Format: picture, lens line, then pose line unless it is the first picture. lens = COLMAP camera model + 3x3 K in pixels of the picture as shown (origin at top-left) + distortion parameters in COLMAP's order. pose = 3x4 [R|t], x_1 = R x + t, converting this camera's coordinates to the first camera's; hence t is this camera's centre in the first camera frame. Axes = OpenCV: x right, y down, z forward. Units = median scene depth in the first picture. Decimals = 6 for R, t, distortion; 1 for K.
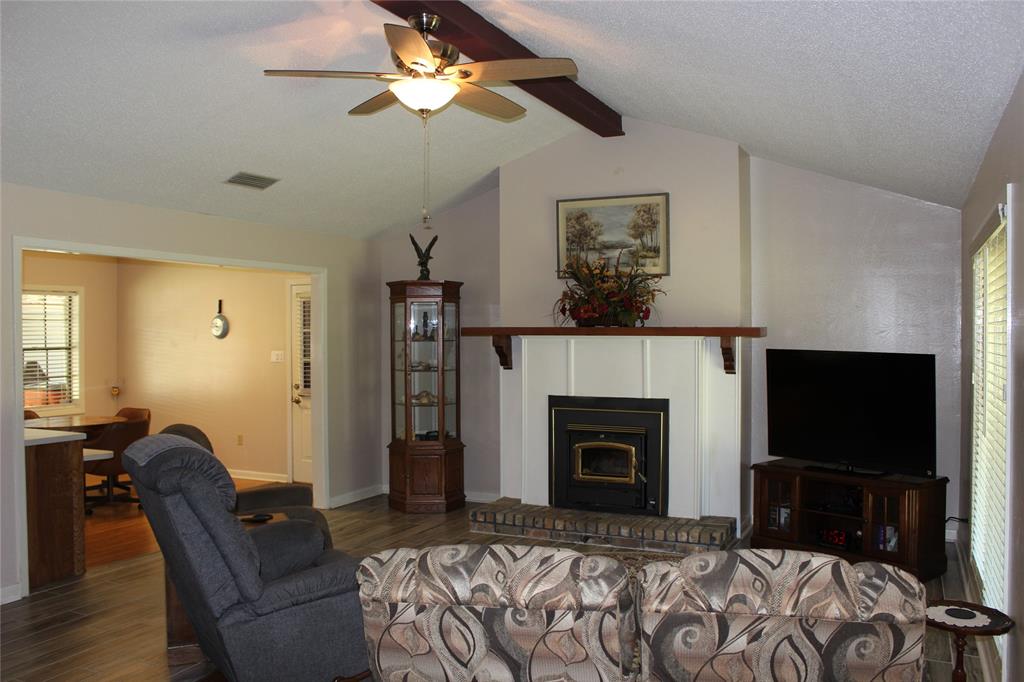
lens RADIAL K [[872.1, 0, 513.5], [0, 872.1, 341.2], [0, 0, 1]] dist [-0.123560, 0.045668]
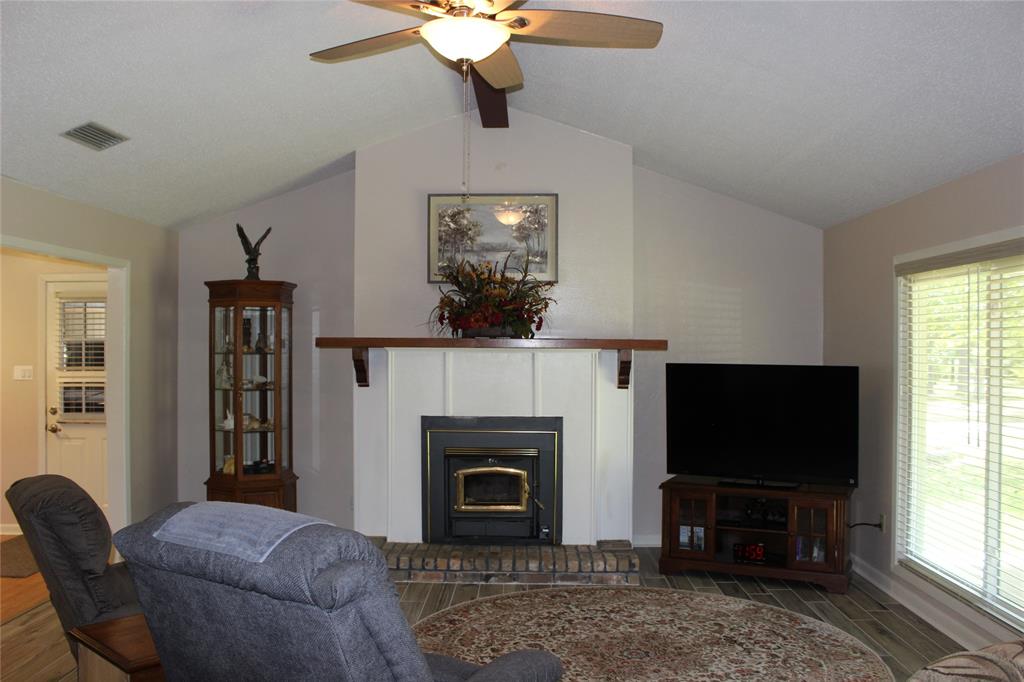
lens RADIAL K [[872.1, 0, 516.9], [0, 872.1, 342.2], [0, 0, 1]] dist [-0.123560, 0.045668]
pose [[0.913741, 0.005030, 0.406266, -0.235101], [-0.000521, 0.999937, -0.011209, -0.002337], [-0.406297, 0.010030, 0.913686, 0.169043]]
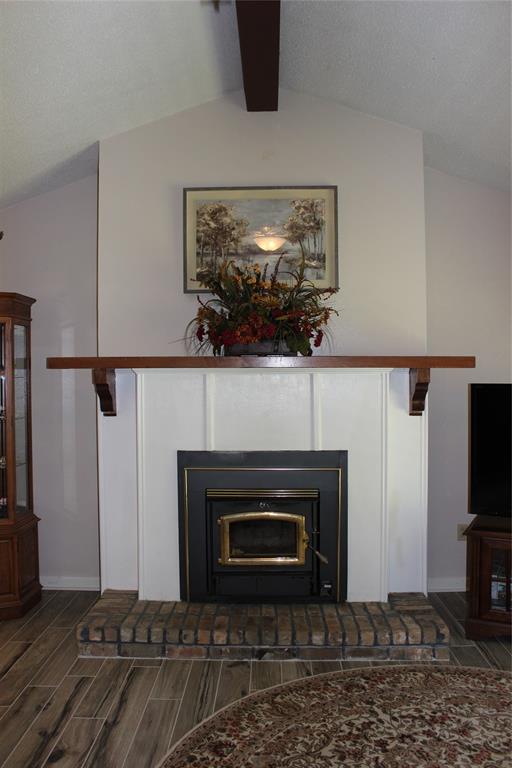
lens RADIAL K [[654.1, 0, 258.9], [0, 654.1, 377.4], [0, 0, 1]] dist [-0.123560, 0.045668]
pose [[0.915805, -0.005583, 0.401585, -0.120314], [0.008895, 0.999940, -0.006382, 0.004769], [-0.401525, 0.009417, 0.915800, 0.489030]]
